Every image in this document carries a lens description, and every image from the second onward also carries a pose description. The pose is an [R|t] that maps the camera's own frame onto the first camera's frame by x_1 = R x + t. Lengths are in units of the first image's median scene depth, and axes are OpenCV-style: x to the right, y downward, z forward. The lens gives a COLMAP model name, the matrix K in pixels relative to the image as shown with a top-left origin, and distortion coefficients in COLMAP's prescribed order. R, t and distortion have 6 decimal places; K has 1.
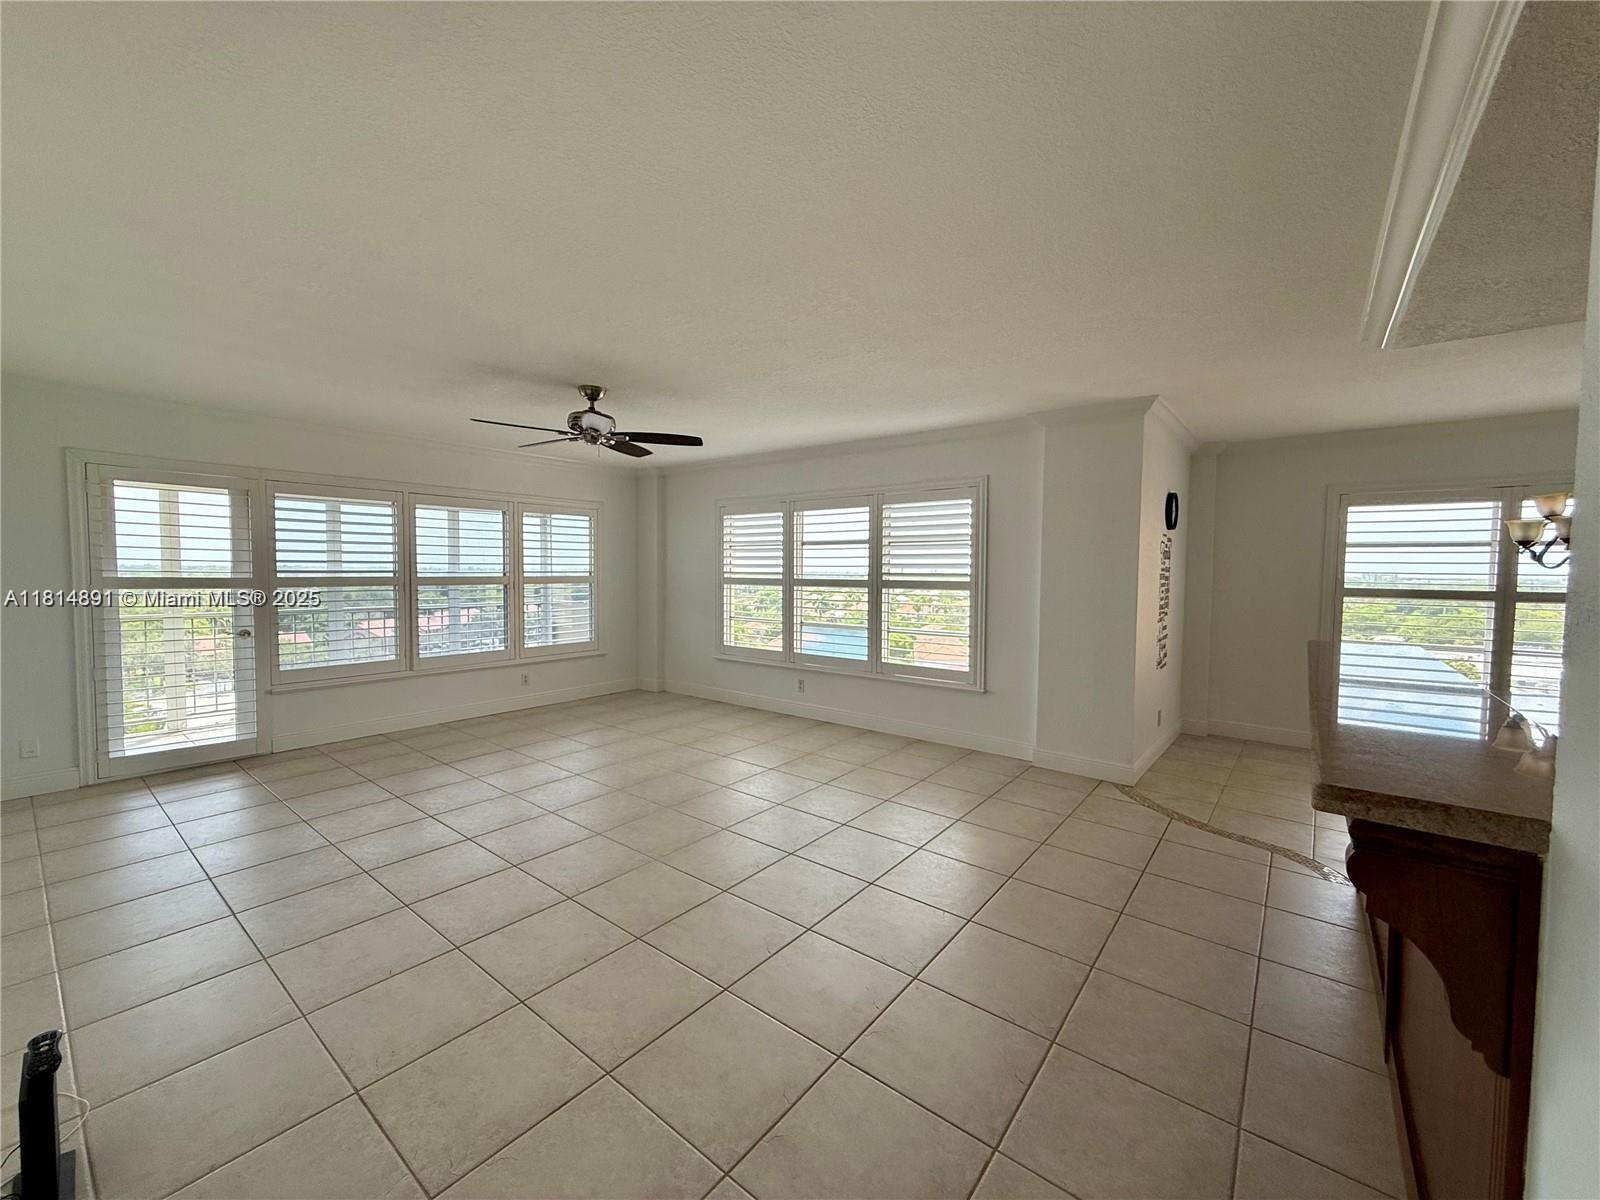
lens RADIAL K [[641.2, 0, 798.4], [0, 641.2, 596.0], [0, 0, 1]] dist [0.001944, -0.000278]
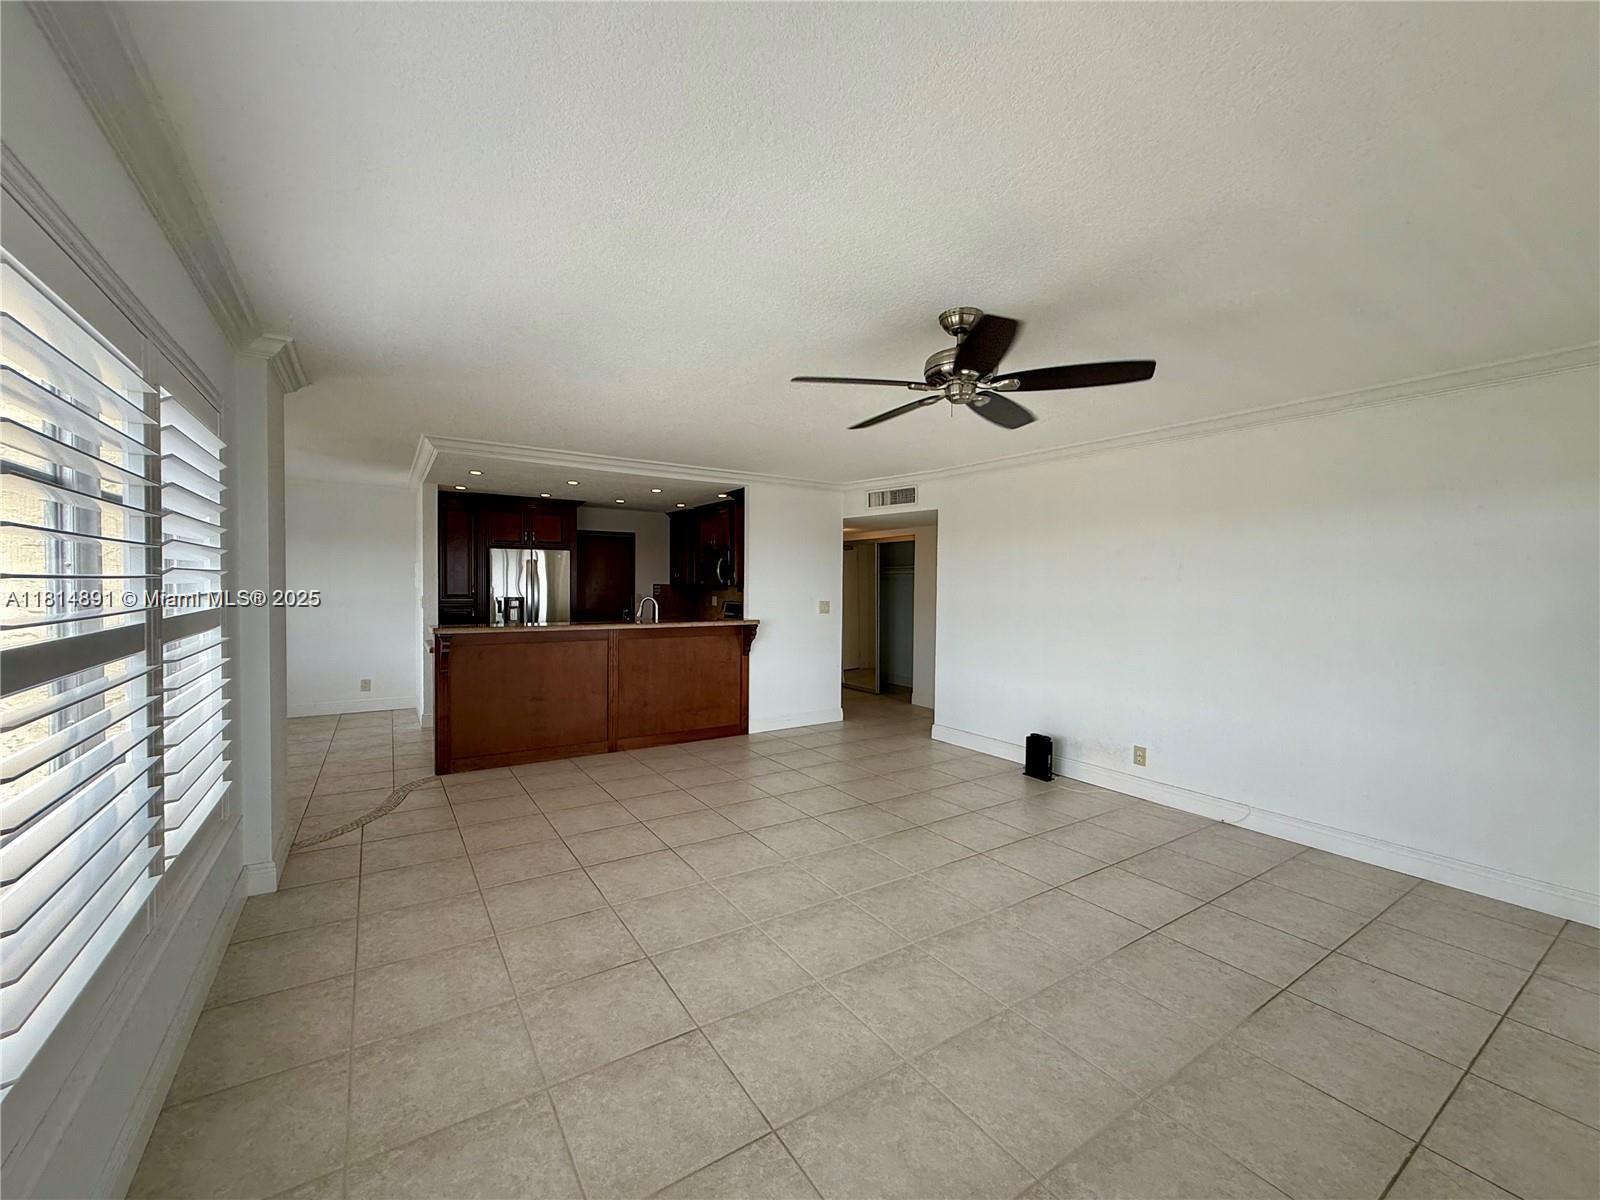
lens RADIAL K [[641.2, 0, 792.8], [0, 641.2, 603.1], [0, 0, 1]] dist [0.001944, -0.000278]
pose [[-0.946675, -0.028215, 0.320952, -0.291851], [-0.005069, 0.997339, 0.072724, -0.063704], [-0.322150, 0.067220, -0.944299, 1.314894]]
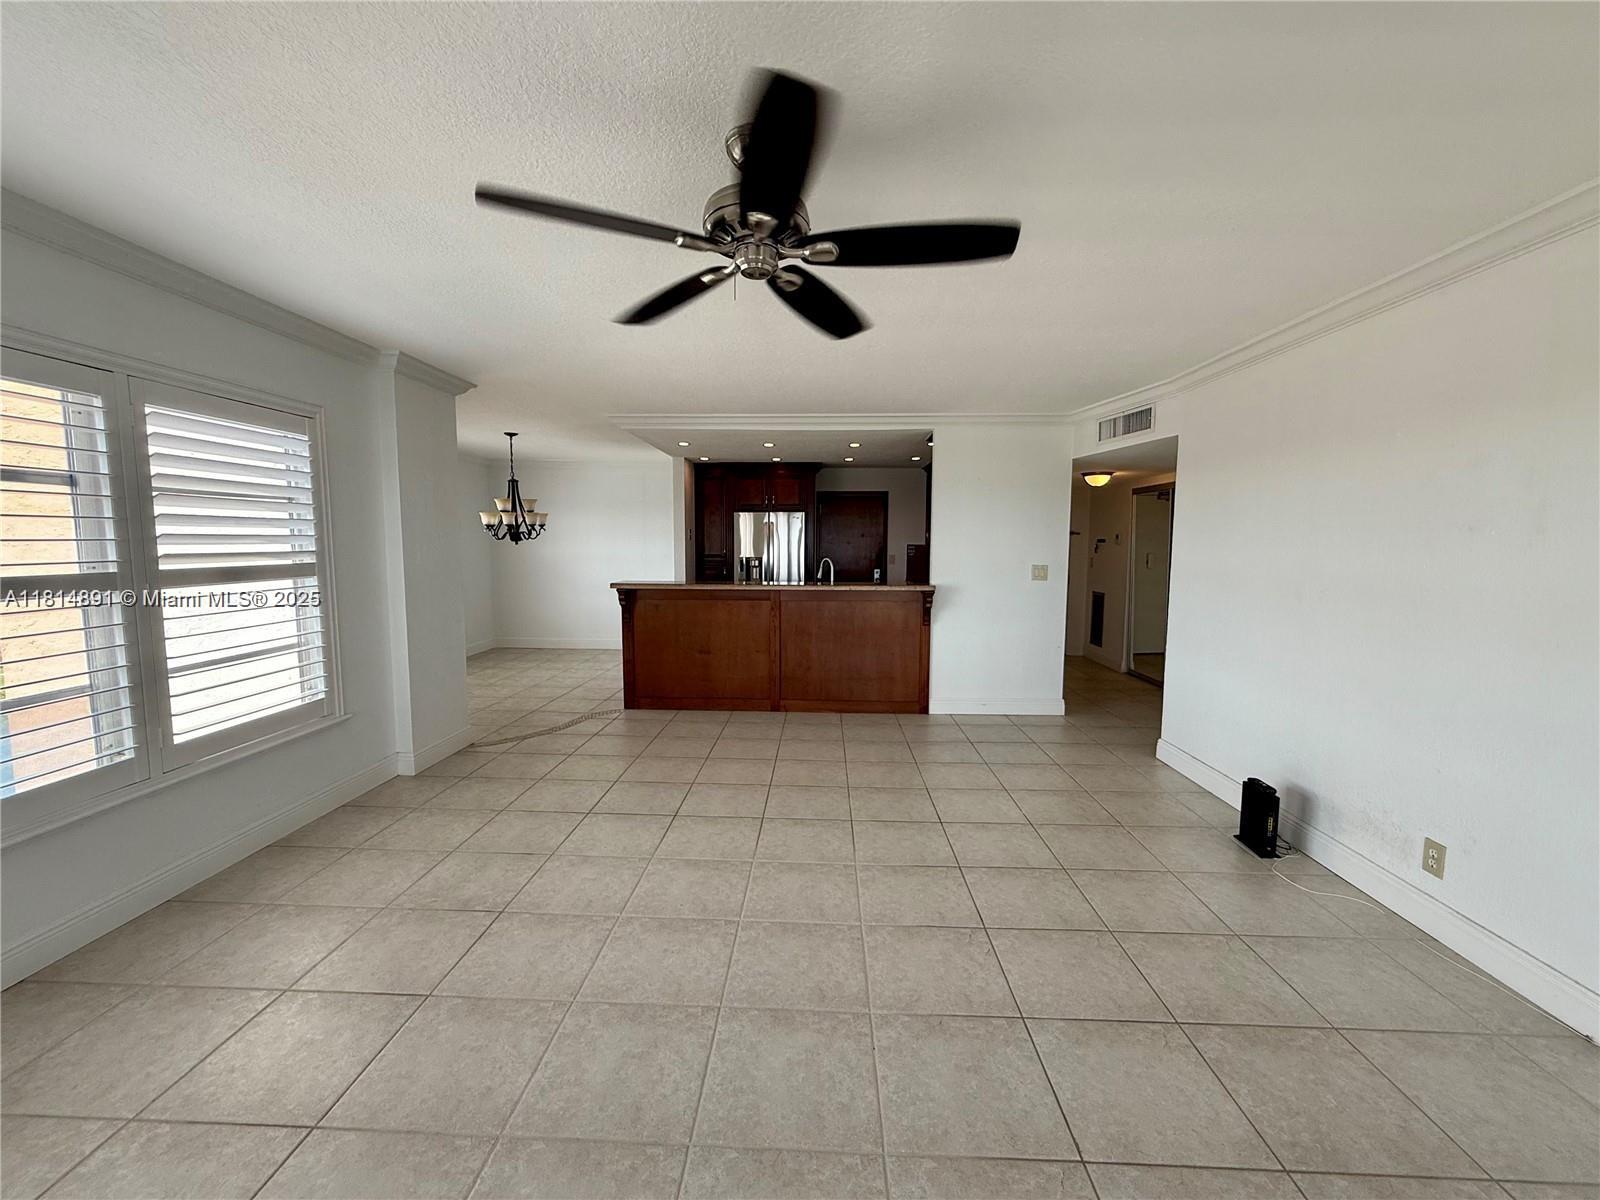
lens RADIAL K [[641.2, 0, 798.4], [0, 641.2, 595.6], [0, 0, 1]] dist [0.001944, -0.000278]
pose [[-0.589468, -0.079184, 0.803901, -0.556739], [0.024436, 0.992980, 0.115726, -0.053475], [-0.807422, 0.087861, -0.583395, 0.986774]]
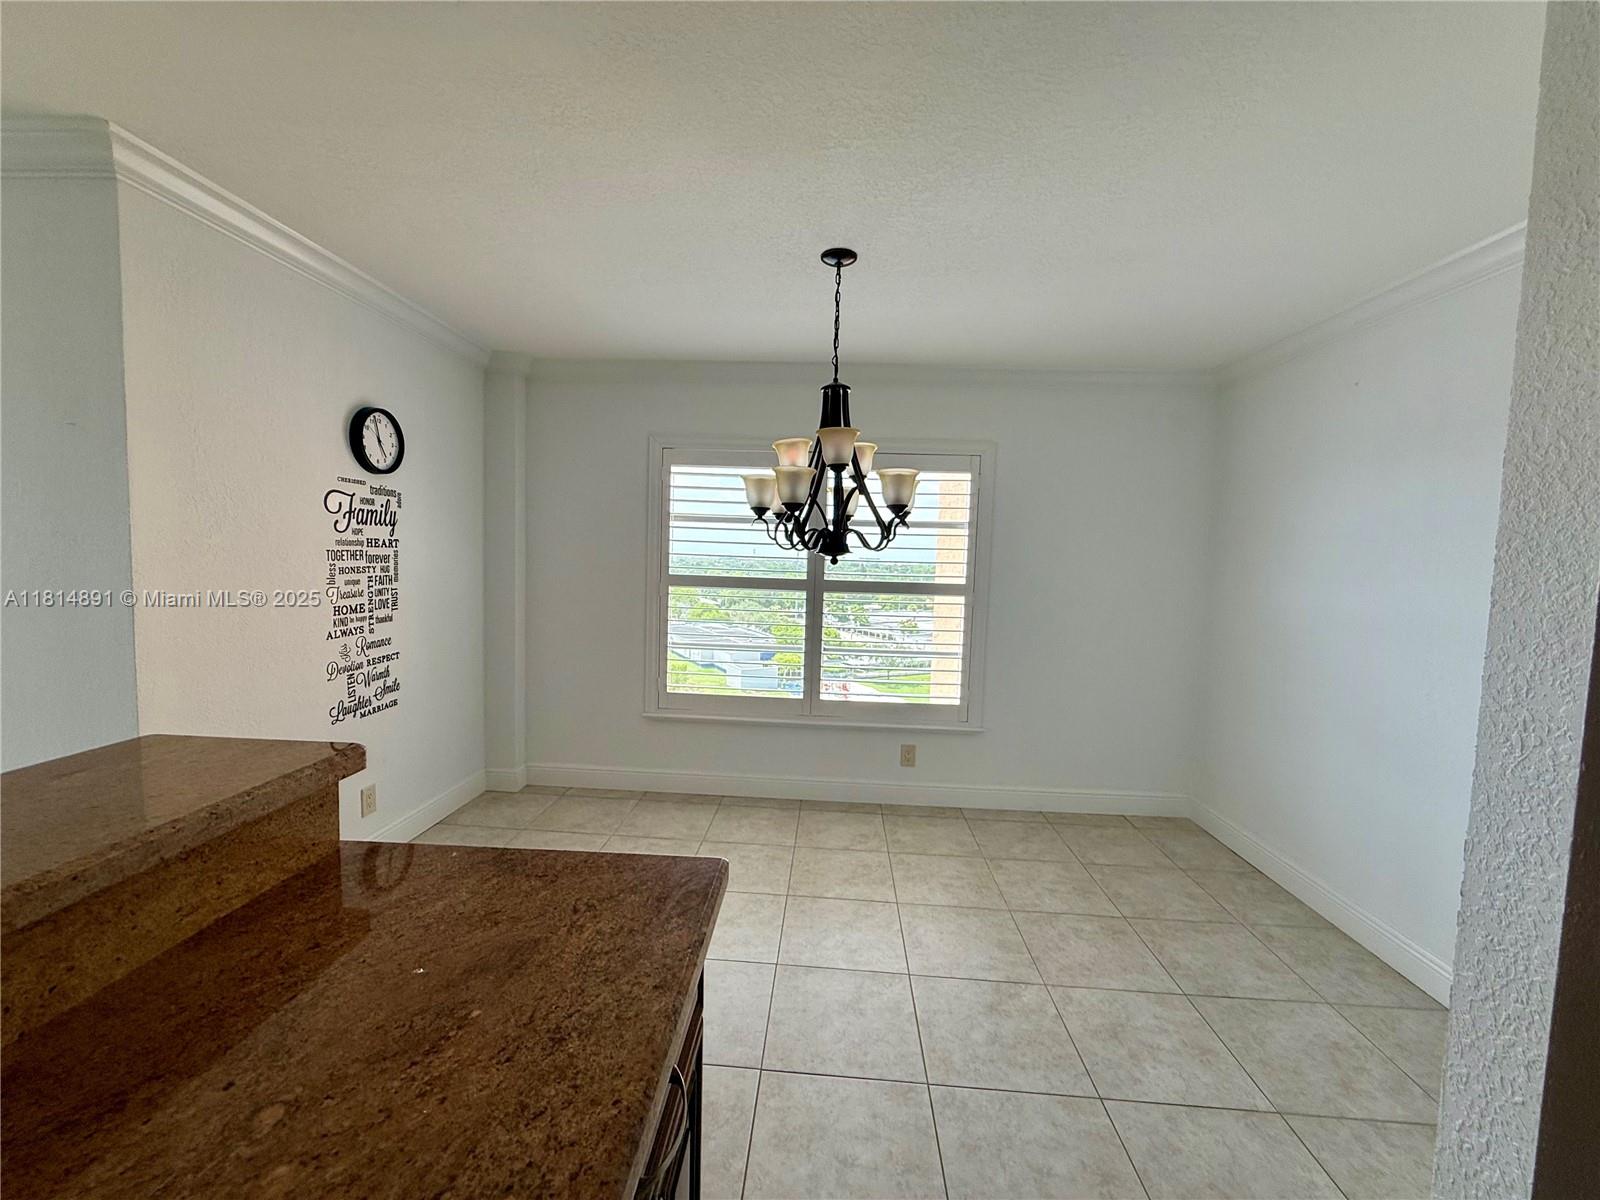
lens RADIAL K [[641.2, 0, 794.0], [0, 641.2, 599.5], [0, 0, 1]] dist [0.001944, -0.000278]
pose [[0.816901, -0.024239, 0.576268, 0.544593], [0.002356, 0.999248, 0.038691, -0.012065], [-0.576773, -0.030249, 0.816344, 0.308043]]
